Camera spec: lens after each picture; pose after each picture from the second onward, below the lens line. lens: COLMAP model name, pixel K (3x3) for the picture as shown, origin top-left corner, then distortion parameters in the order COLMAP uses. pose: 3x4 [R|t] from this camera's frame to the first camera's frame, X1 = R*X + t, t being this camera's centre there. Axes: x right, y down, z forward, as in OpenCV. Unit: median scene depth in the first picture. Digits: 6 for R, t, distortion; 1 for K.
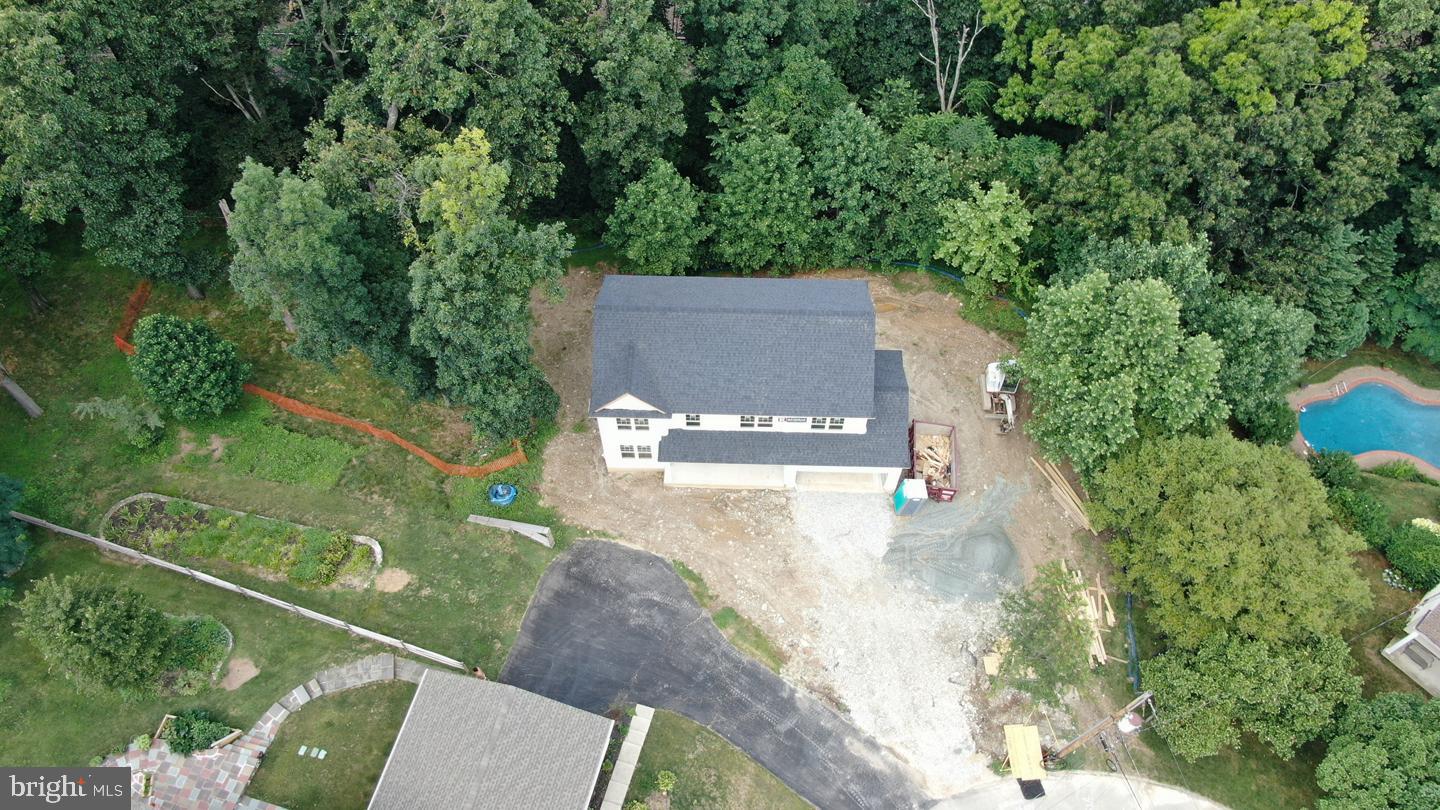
lens RADIAL K [[1031.0, 0, 719.4], [0, 1031.0, 409.9], [0, 0, 1]] dist [-0.026442, 0.014362]
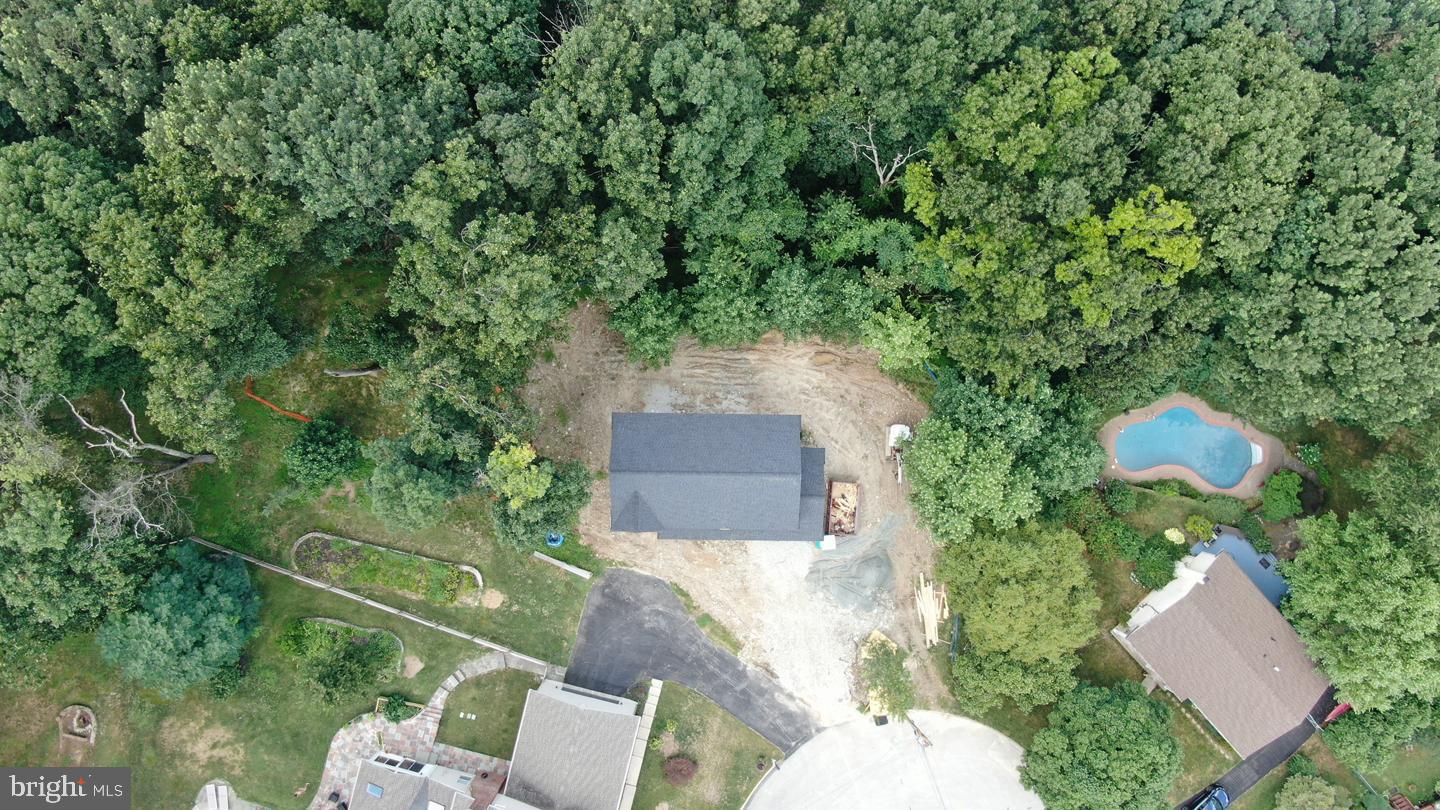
lens RADIAL K [[1031.0, 0, 719.4], [0, 1031.0, 409.9], [0, 0, 1]] dist [-0.026442, 0.014362]
pose [[0.999870, -0.015639, -0.003970, 0.040436], [0.015405, 0.852097, 0.523157, -0.901296], [-0.004799, -0.523150, 0.852227, -0.193116]]
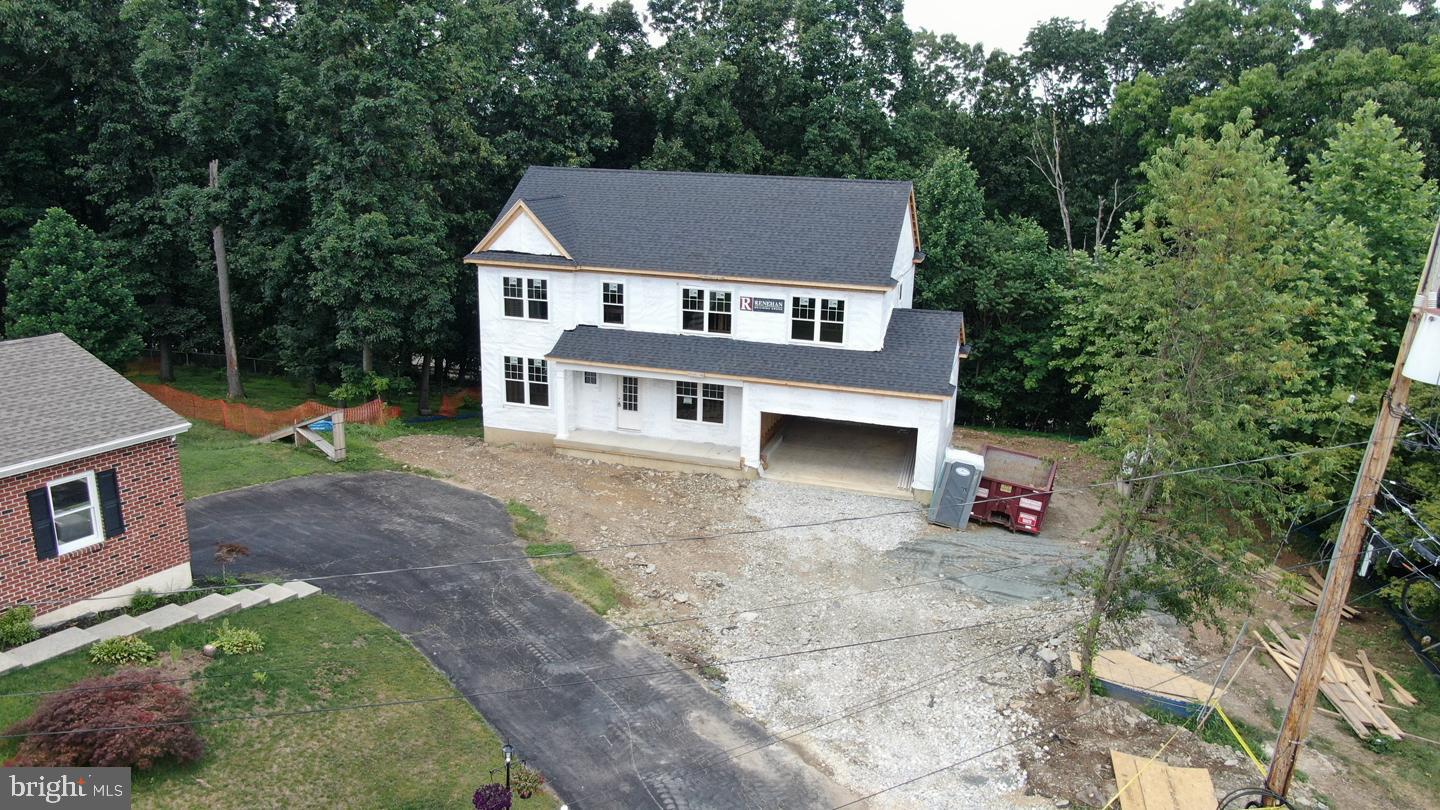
lens RADIAL K [[1031.0, 0, 719.4], [0, 1031.0, 409.9], [0, 0, 1]] dist [-0.026442, 0.014362]
pose [[0.961943, 0.099086, -0.254652, 0.205832], [-0.246734, 0.715445, -0.653652, 0.456473], [0.117422, 0.691607, 0.712665, 0.585656]]
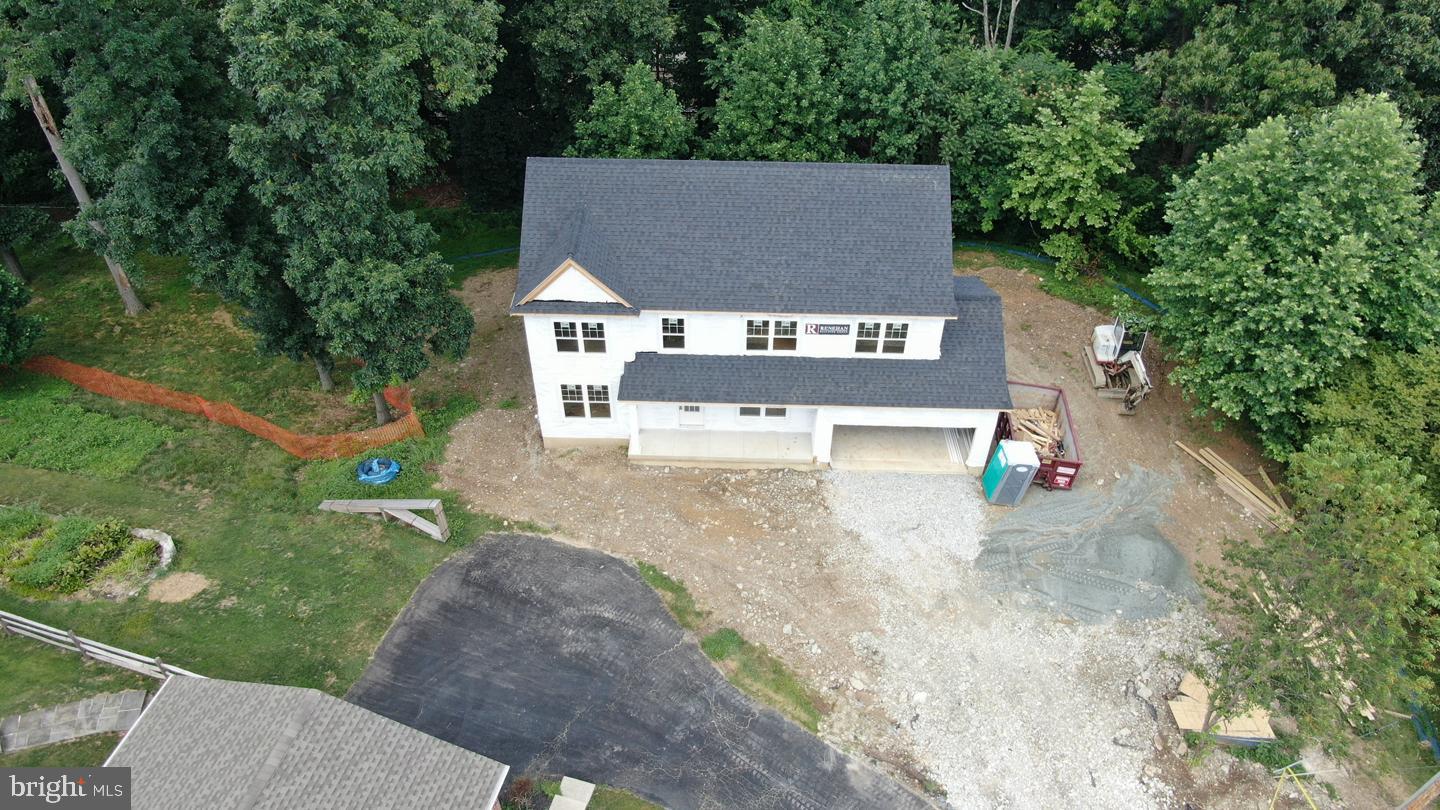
lens RADIAL K [[1031.0, 0, 719.4], [0, 1031.0, 409.9], [0, 0, 1]] dist [-0.026442, 0.014362]
pose [[0.999970, 0.005507, 0.005514, -0.000095], [-0.003874, 0.965220, -0.261411, 0.222424], [-0.006762, 0.261382, 0.965212, 0.382182]]
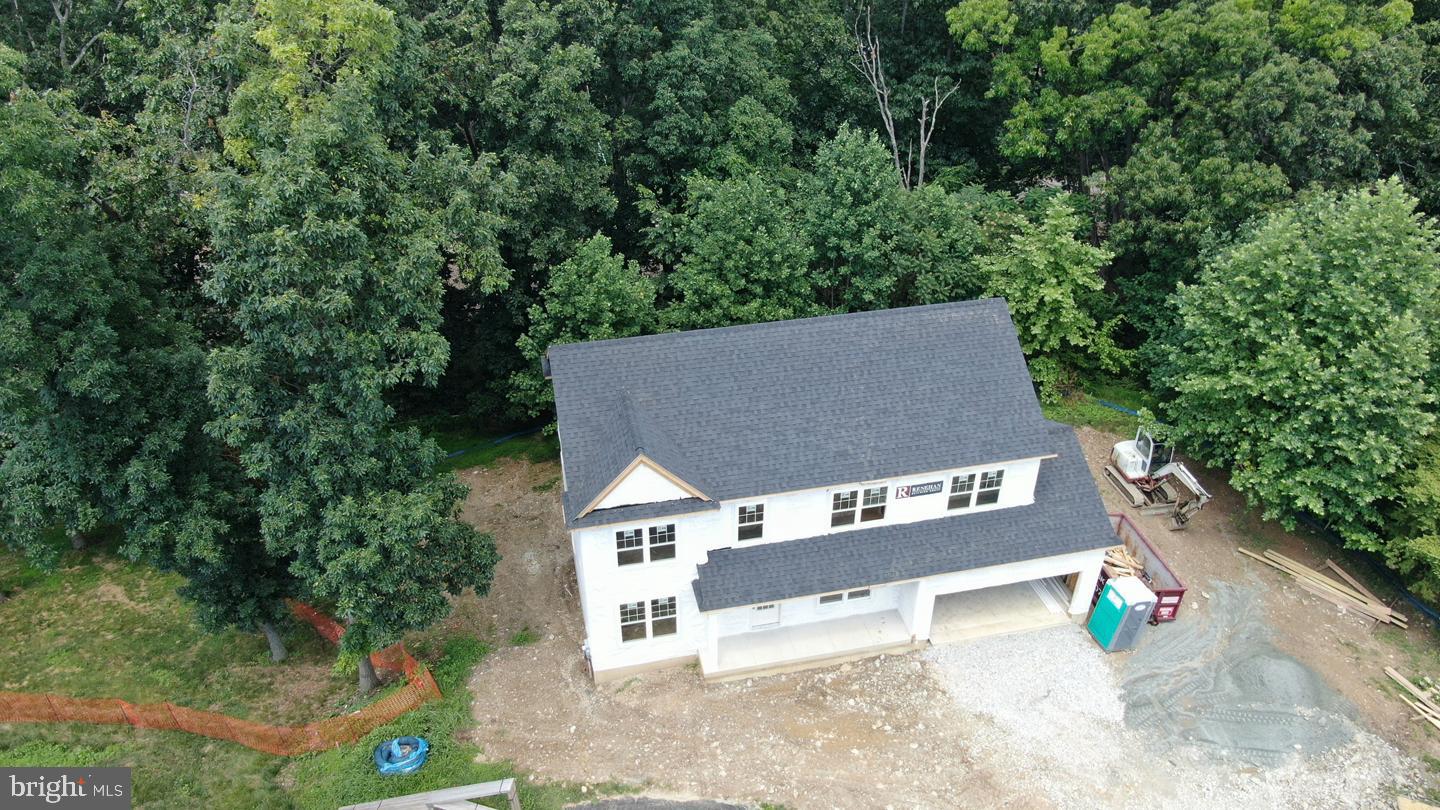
lens RADIAL K [[1031.0, 0, 719.4], [0, 1031.0, 409.9], [0, 0, 1]] dist [-0.026442, 0.014362]
pose [[0.970088, -0.133746, 0.202588, -0.144373], [0.205740, 0.895913, -0.393714, 0.168954], [-0.128843, 0.423617, 0.896631, 0.470572]]
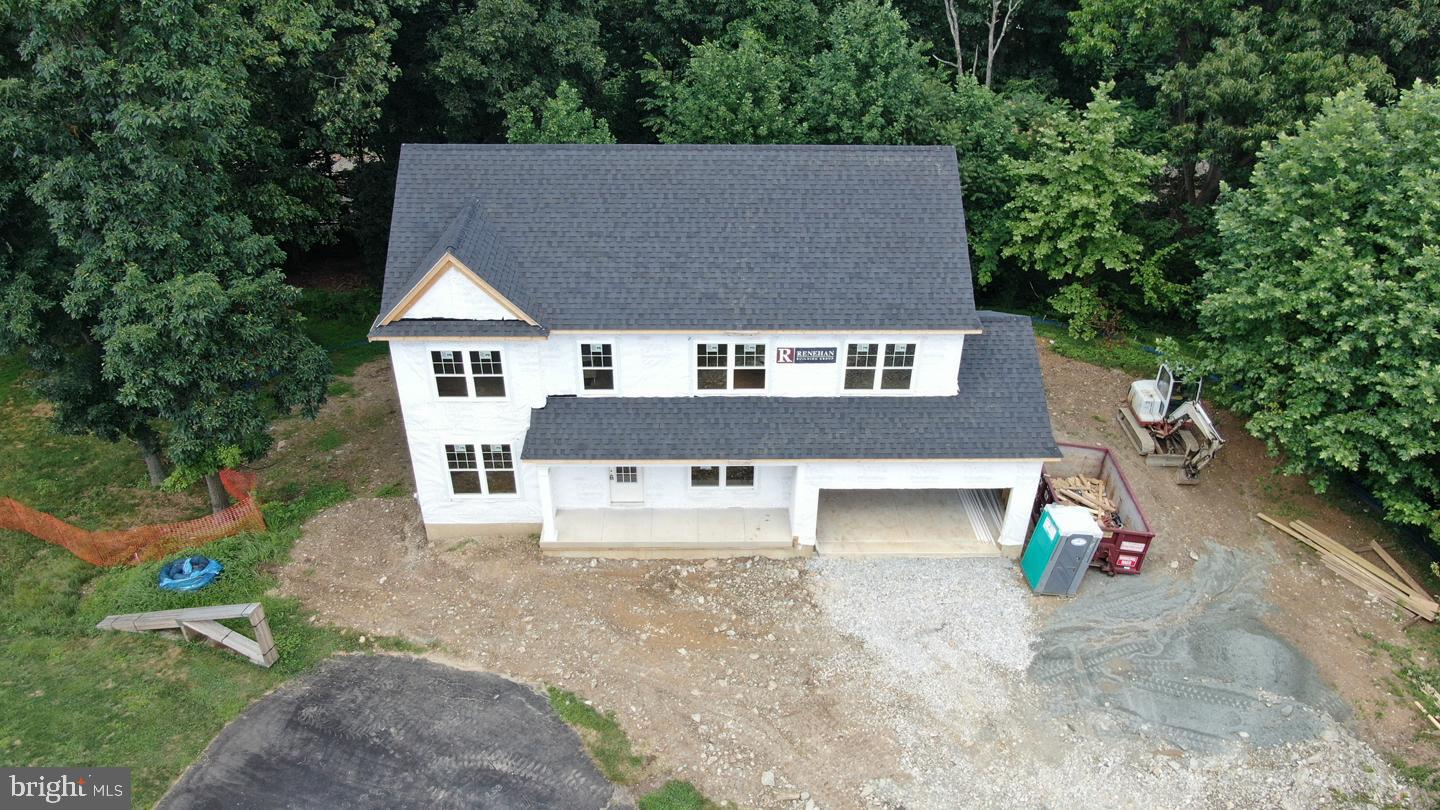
lens RADIAL K [[1031.0, 0, 719.4], [0, 1031.0, 409.9], [0, 0, 1]] dist [-0.026442, 0.014362]
pose [[0.998825, -0.015866, 0.045790, 0.008237], [0.033418, 0.909787, -0.413727, 0.223327], [-0.035095, 0.414772, 0.909248, 0.566311]]
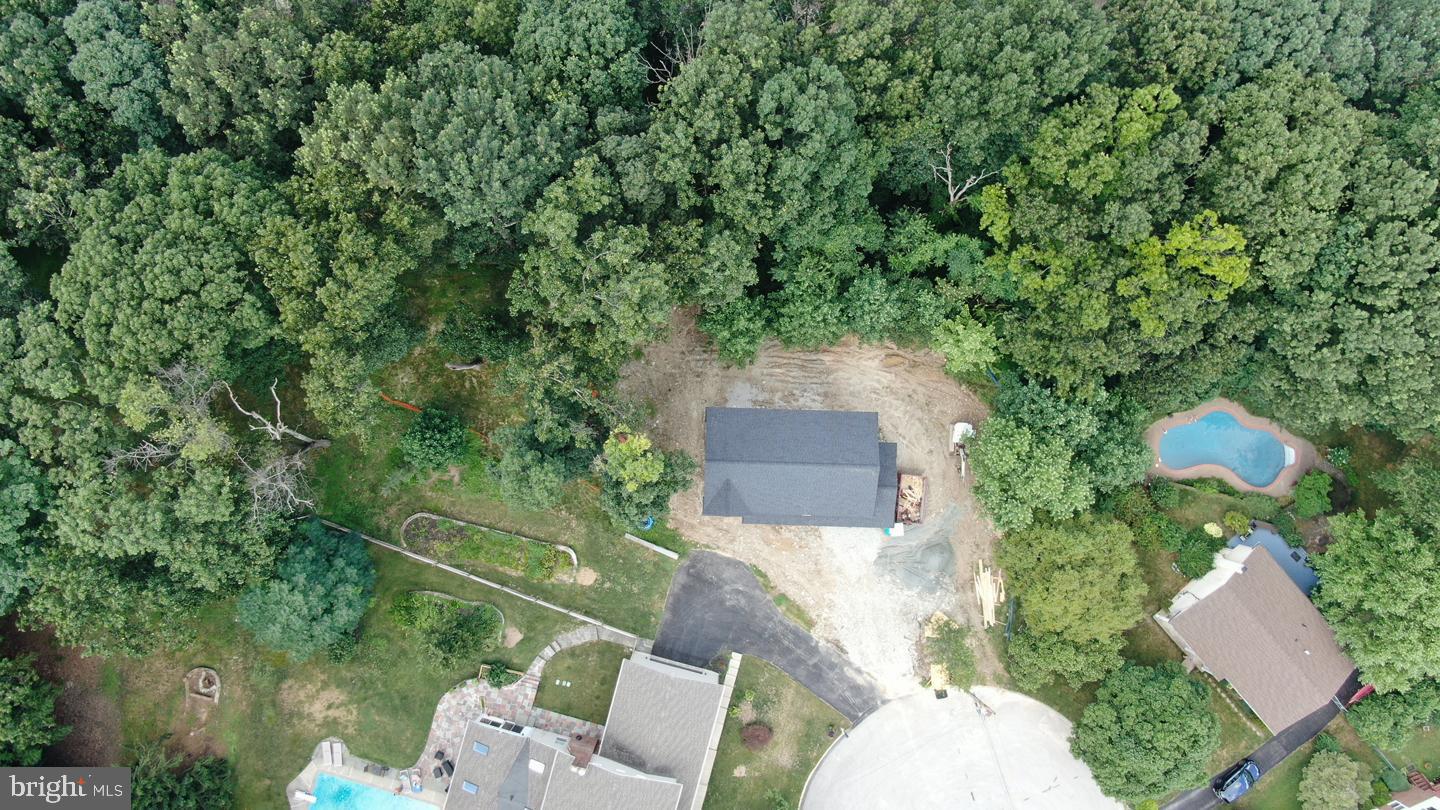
lens RADIAL K [[1031.0, 0, 719.4], [0, 1031.0, 409.9], [0, 0, 1]] dist [-0.026442, 0.014362]
pose [[0.999972, 0.001822, -0.007282, -0.084074], [0.002267, 0.851529, 0.524302, -0.971511], [0.007156, -0.524304, 0.851501, -0.314569]]
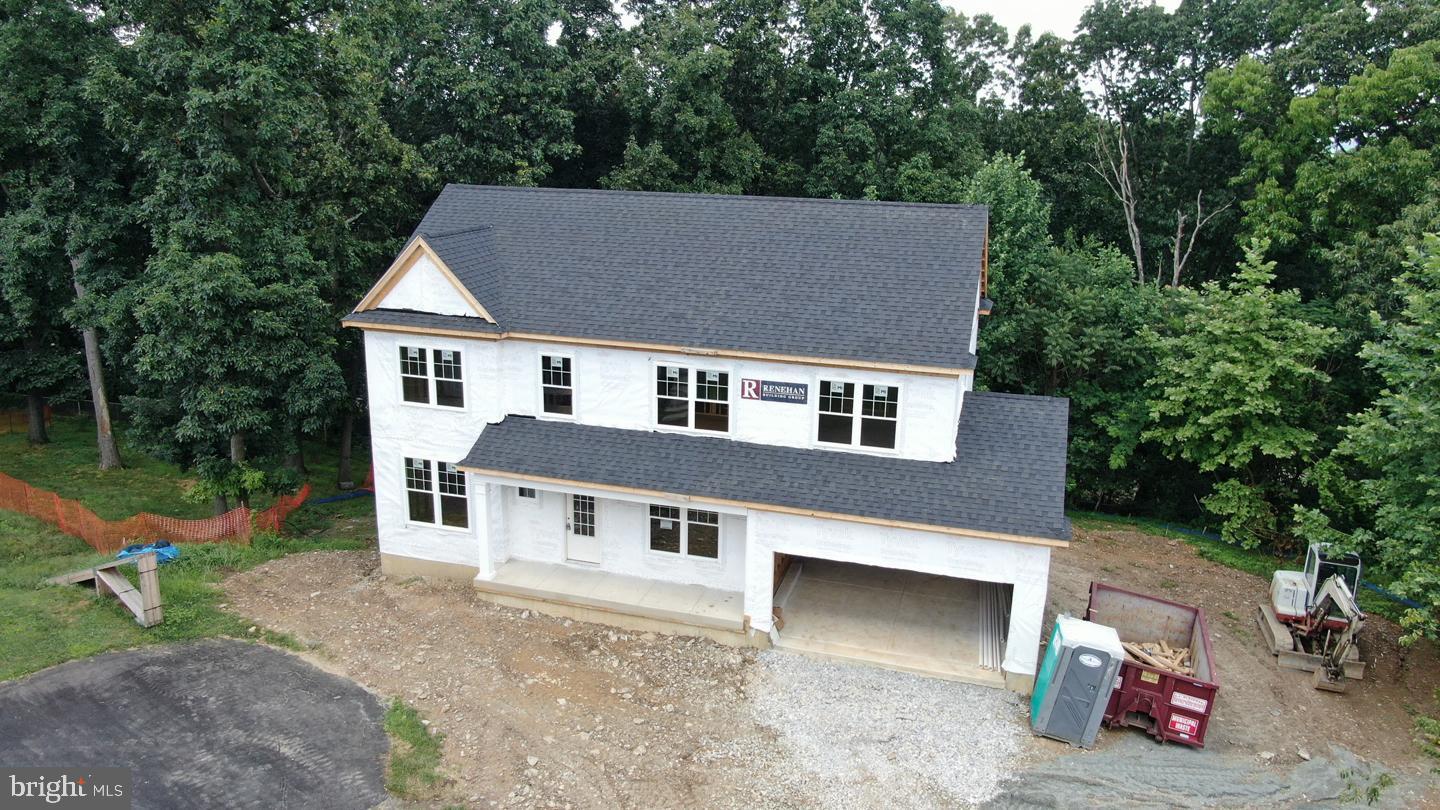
lens RADIAL K [[1031.0, 0, 719.4], [0, 1031.0, 409.9], [0, 0, 1]] dist [-0.026442, 0.014362]
pose [[0.964584, 0.090733, -0.247680, 0.150569], [-0.235960, 0.716504, -0.656464, 0.289008], [0.117901, 0.691658, 0.712537, 0.688717]]
